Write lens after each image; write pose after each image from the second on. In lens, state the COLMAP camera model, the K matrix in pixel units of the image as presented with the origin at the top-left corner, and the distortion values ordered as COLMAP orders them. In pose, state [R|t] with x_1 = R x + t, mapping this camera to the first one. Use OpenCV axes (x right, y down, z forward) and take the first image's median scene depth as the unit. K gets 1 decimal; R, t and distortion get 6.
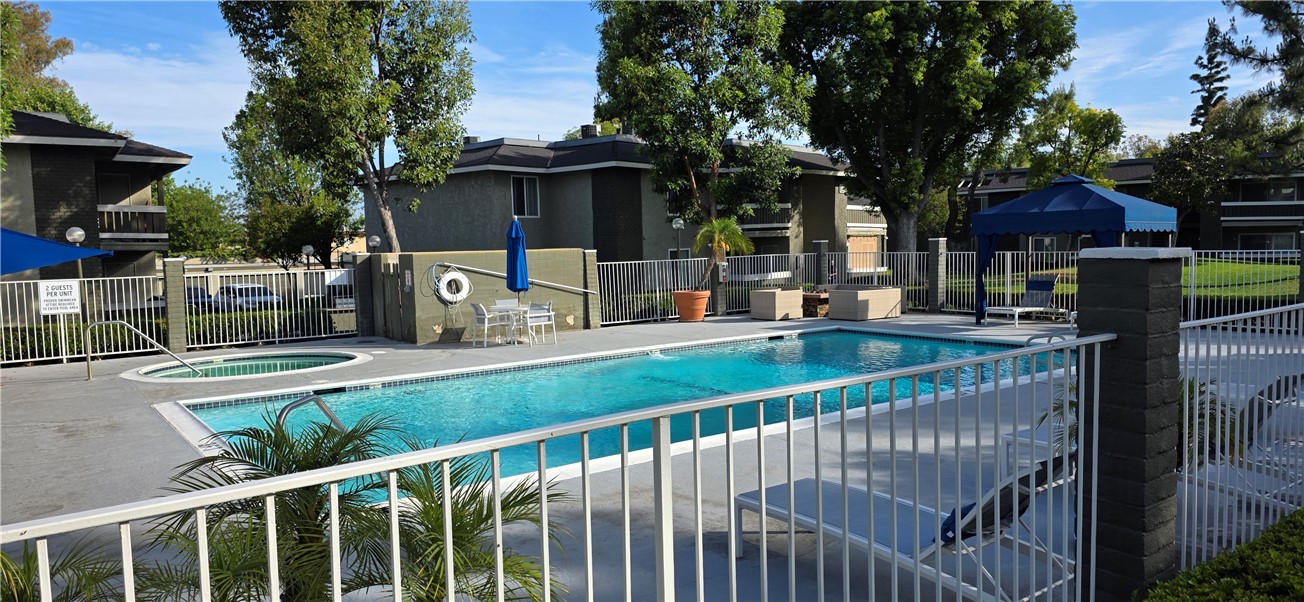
lens RADIAL K [[864.1, 0, 659.0], [0, 864.1, 303.1], [0, 0, 1]] dist [0.062864, -0.055465]
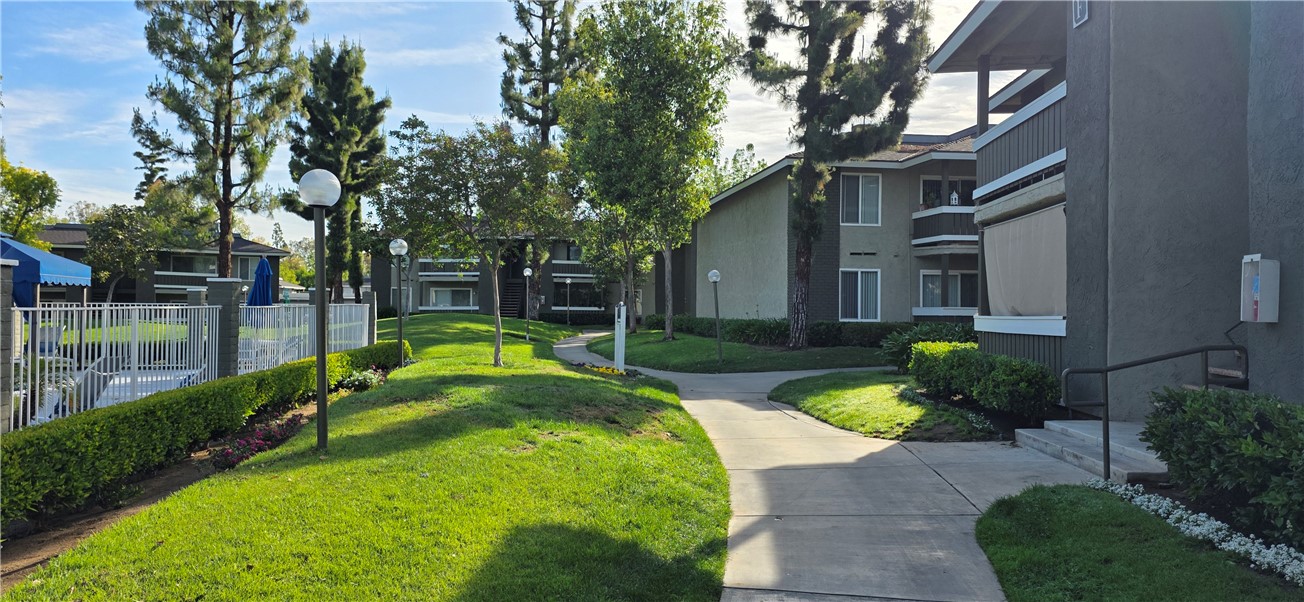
lens RADIAL K [[855.1, 0, 652.0], [0, 855.1, 301.0], [0, 0, 1]] dist [0.083491, -0.080248]
pose [[0.478495, 0.028292, 0.877634, -0.053599], [0.044733, 0.997398, -0.056542, 0.029279], [-0.876950, 0.066314, 0.475984, -0.159060]]
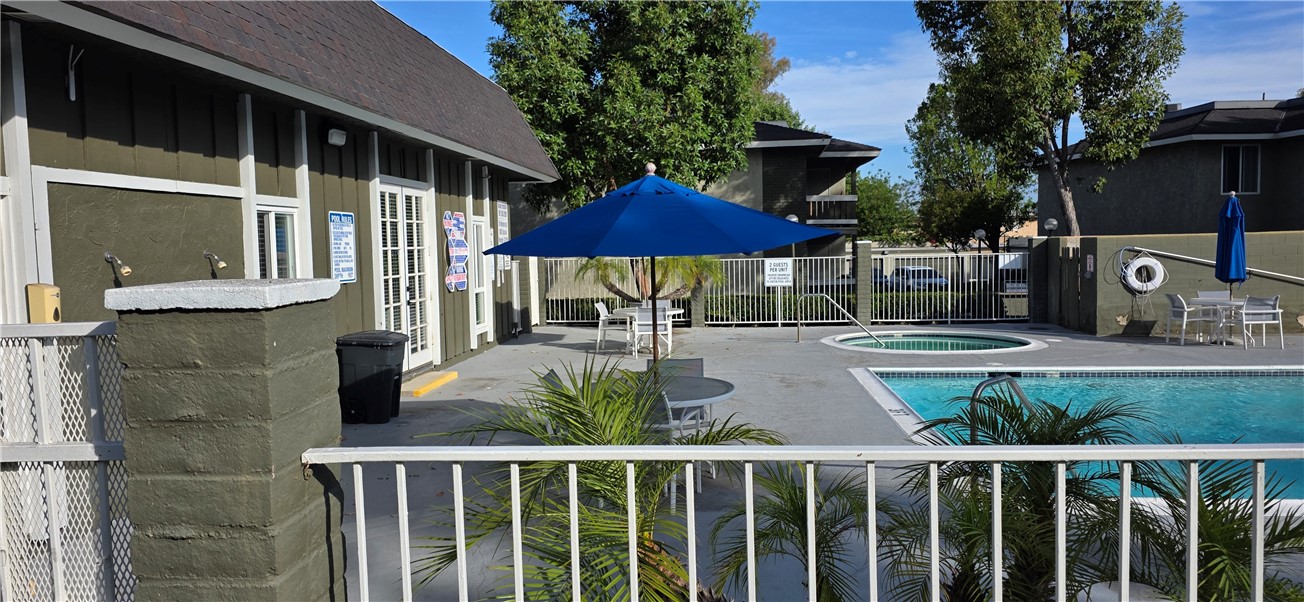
lens RADIAL K [[865.4, 0, 653.7], [0, 865.4, 296.7], [0, 0, 1]] dist [0.058407, -0.056035]
pose [[0.745355, 0.050316, -0.664766, -0.010497], [-0.044115, 0.998685, 0.026127, 0.002241], [0.665207, 0.009852, 0.746594, -0.005059]]
